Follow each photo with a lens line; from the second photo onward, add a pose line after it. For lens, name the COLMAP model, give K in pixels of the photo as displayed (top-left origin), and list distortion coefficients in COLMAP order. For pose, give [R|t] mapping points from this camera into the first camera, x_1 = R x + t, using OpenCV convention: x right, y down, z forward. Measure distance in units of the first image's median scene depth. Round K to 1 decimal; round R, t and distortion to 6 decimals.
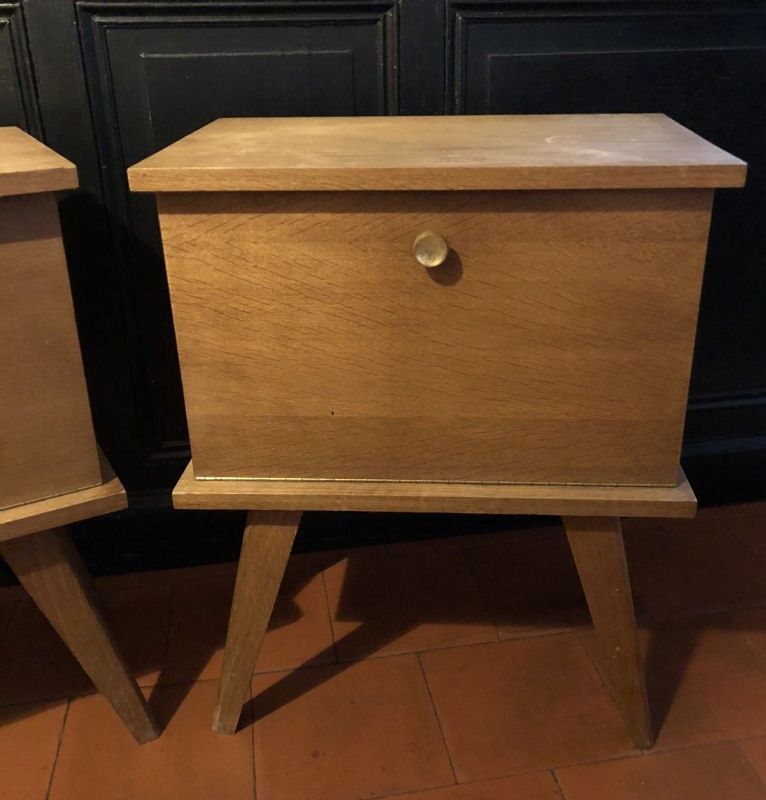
lens RADIAL K [[773.2, 0, 383.0], [0, 773.2, 400.0], [0, 0, 1]] dist [0.042679, -0.028059]
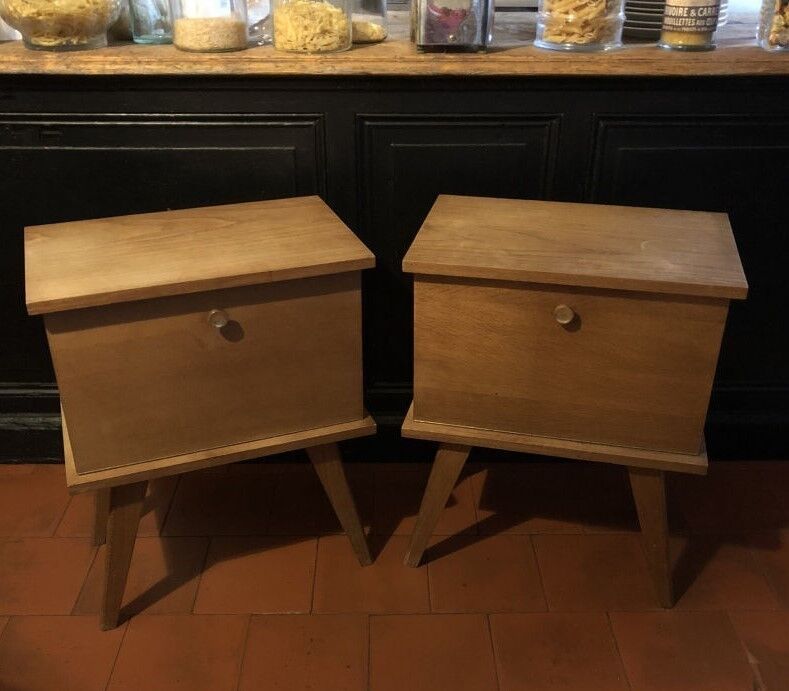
lens RADIAL K [[930.6, 0, 394.5], [0, 930.6, 345.5], [0, 0, 1]] dist [0.100293, -0.040720]
pose [[0.990629, 0.094859, -0.098264, -0.095079], [-0.083709, 0.990179, 0.111976, -0.296744], [0.107920, -0.102701, 0.988841, -1.053787]]
